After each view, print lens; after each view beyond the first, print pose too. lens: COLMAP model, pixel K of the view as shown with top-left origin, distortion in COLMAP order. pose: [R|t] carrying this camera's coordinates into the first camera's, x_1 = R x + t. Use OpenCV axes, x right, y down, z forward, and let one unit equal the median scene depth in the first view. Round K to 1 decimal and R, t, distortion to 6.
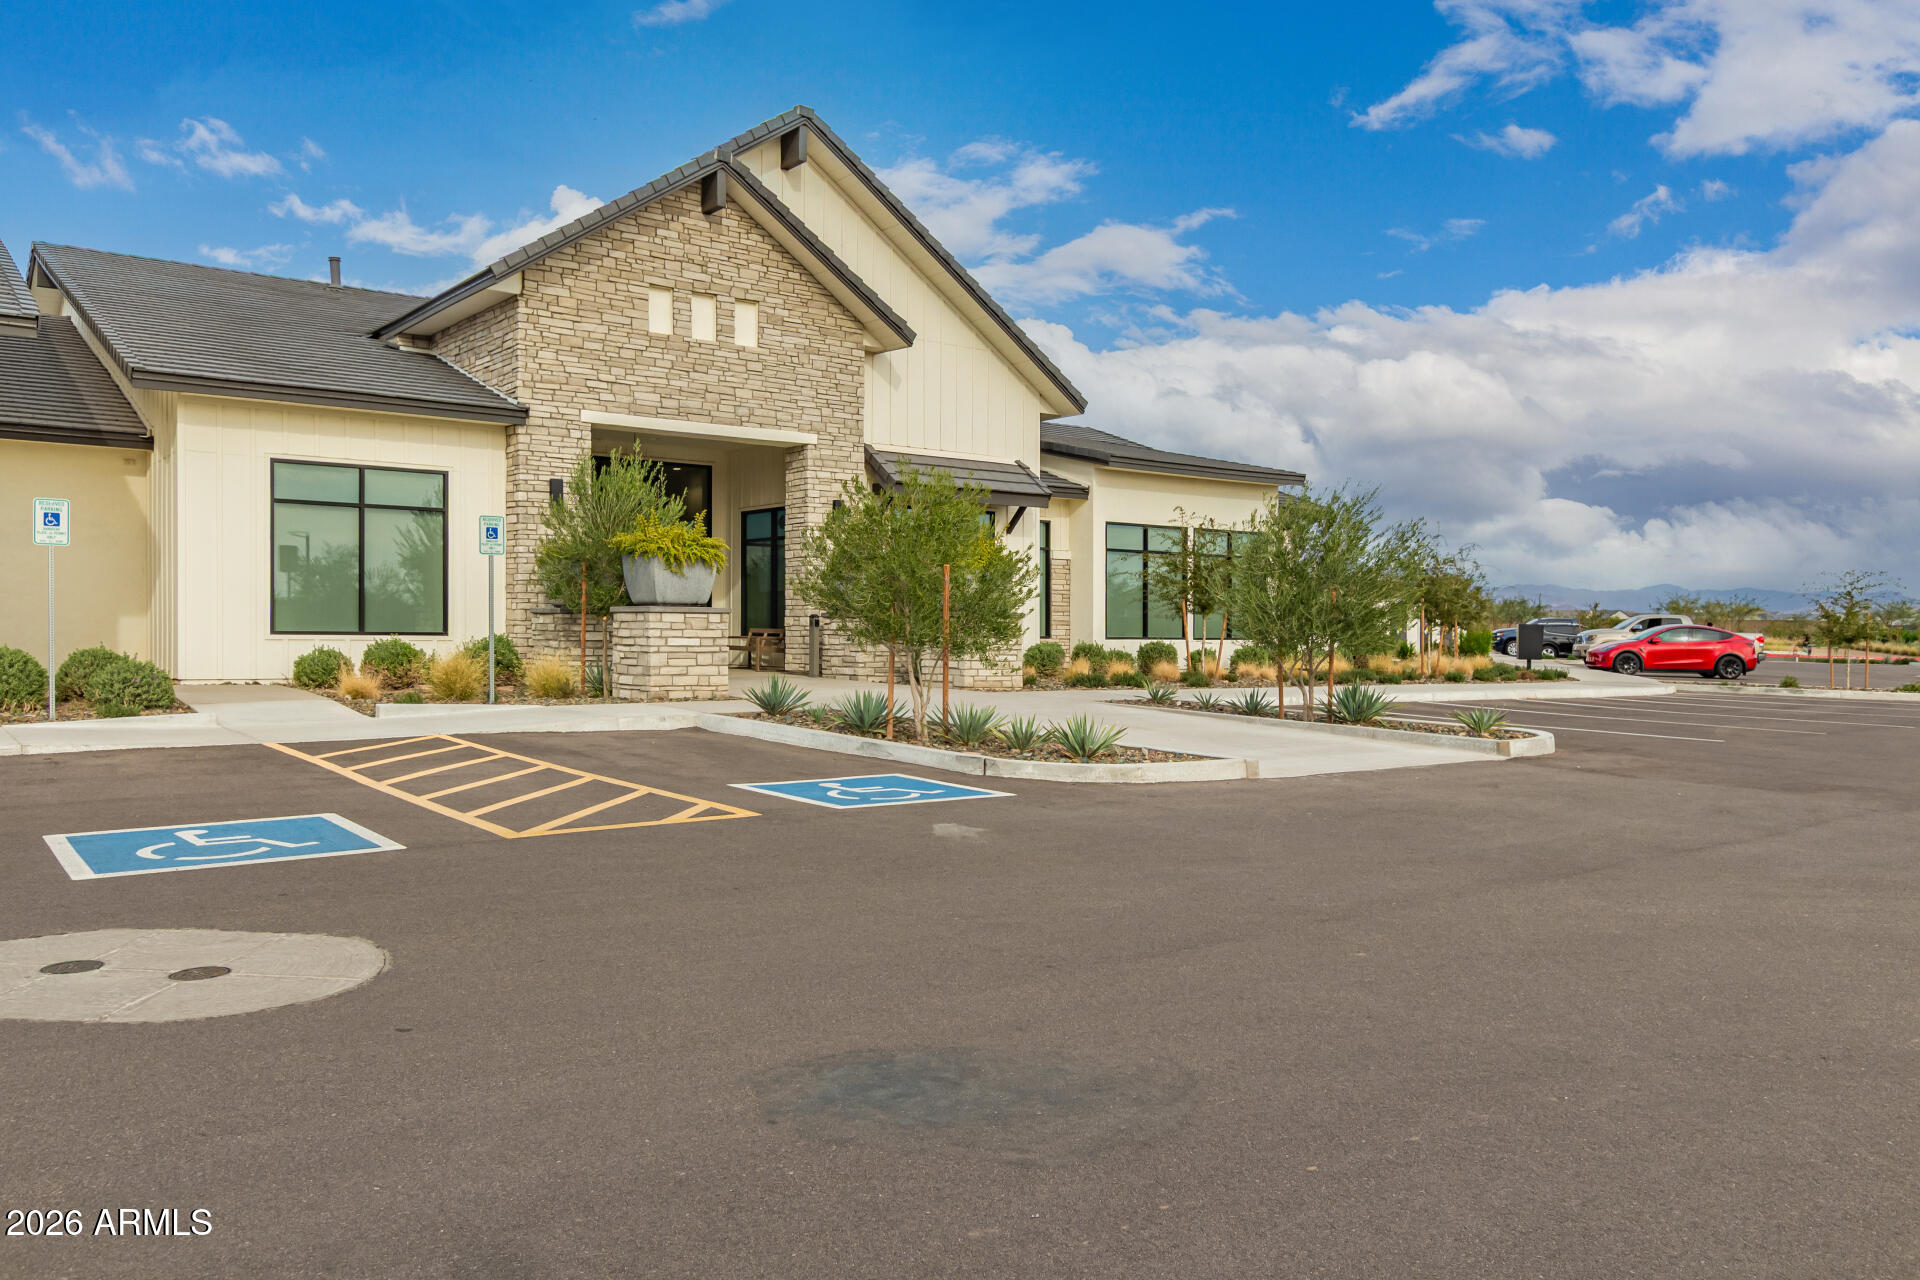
lens RADIAL K [[1451.3, 0, 963.6], [0, 1451.3, 634.8], [0, 0, 1]] dist [-0.004167, 0.004030]
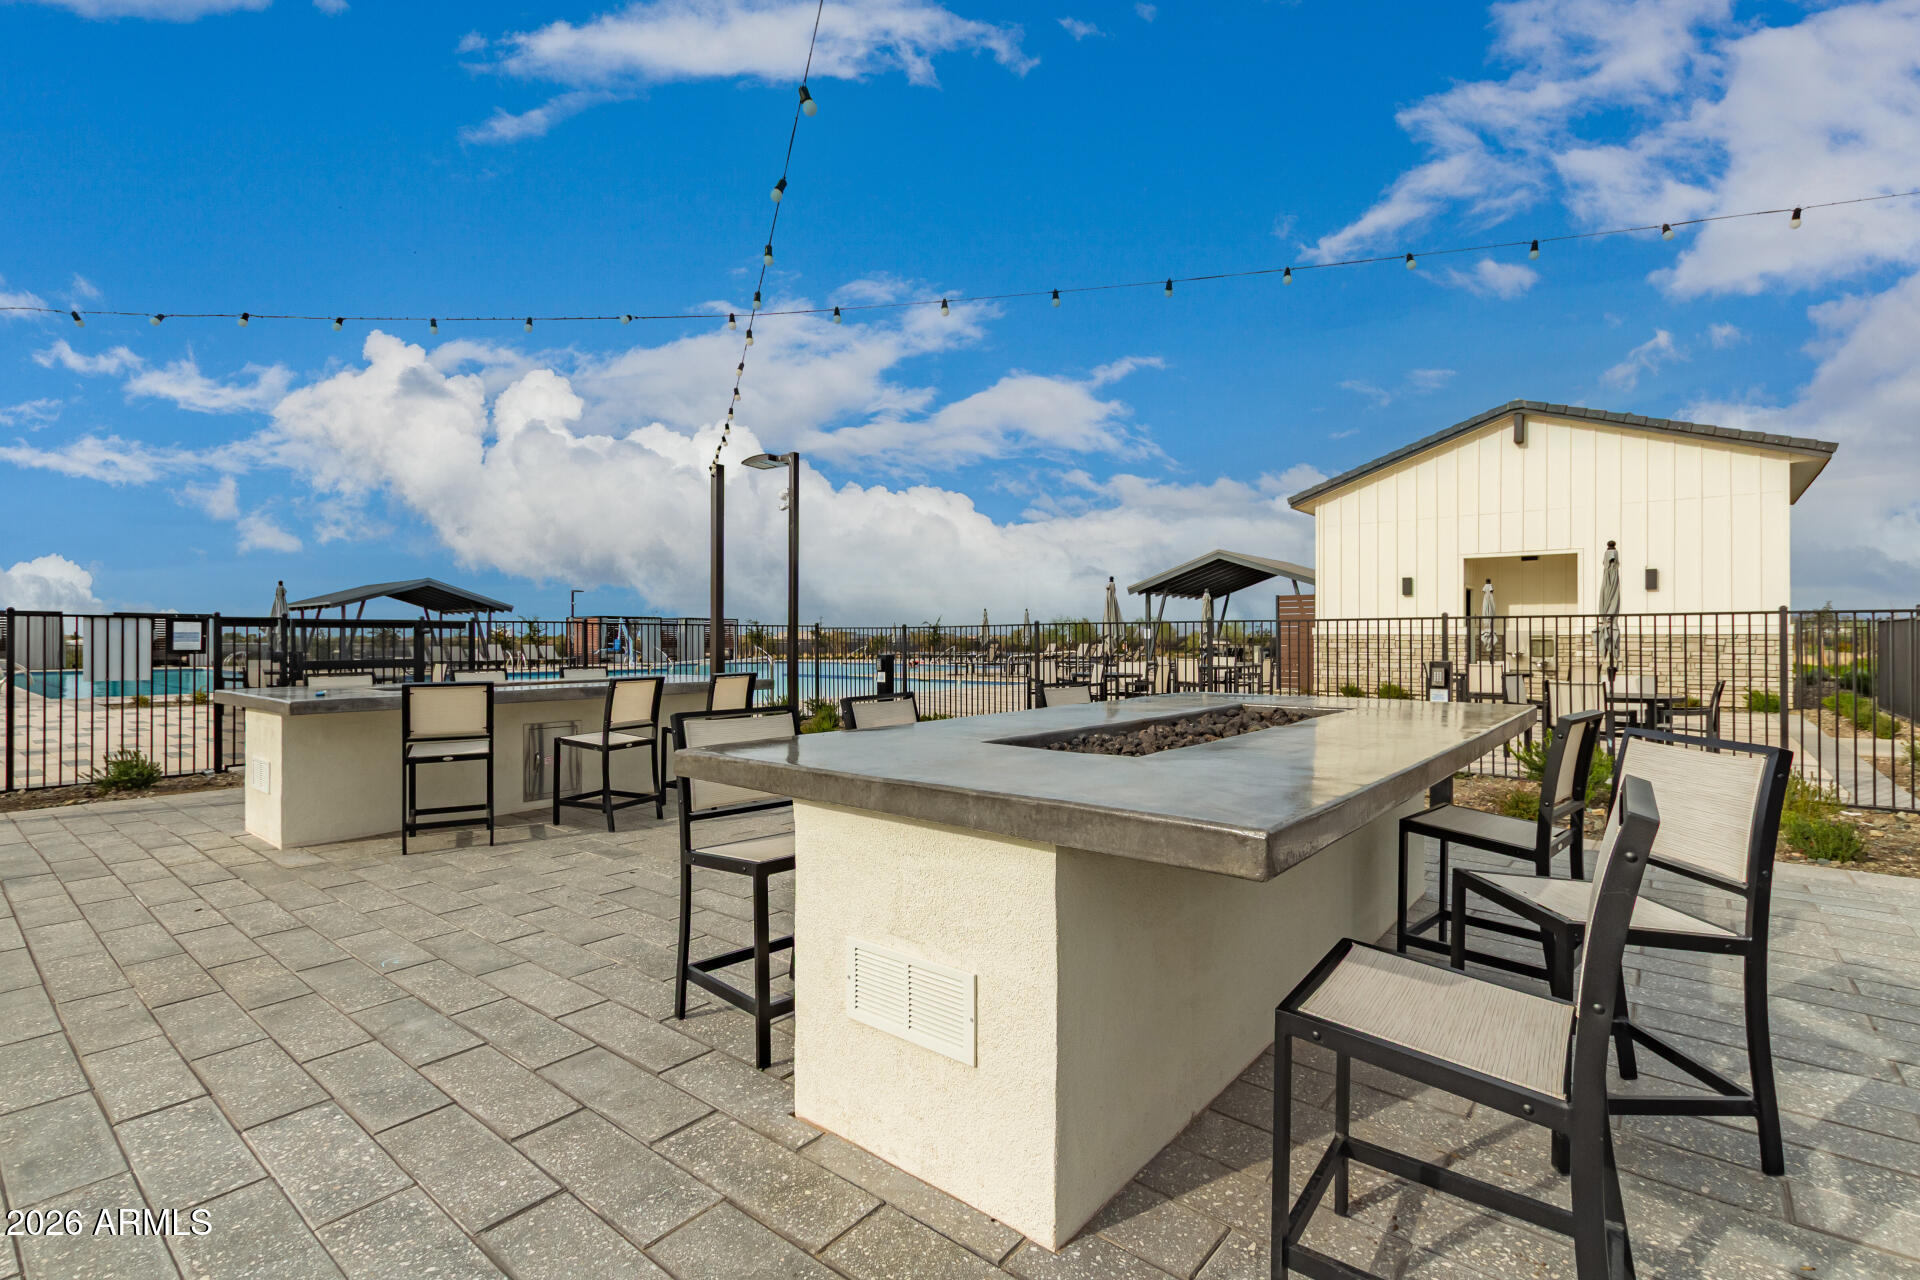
lens RADIAL K [[890.6, 0, 954.0], [0, 890.6, 644.2], [0, 0, 1]] dist [-0.001092, -0.000229]
pose [[1.000000, 0.000151, -0.000140, 0.063826], [-0.000152, 0.999998, -0.002185, -0.123638], [0.000140, 0.002185, 0.999998, 0.475764]]
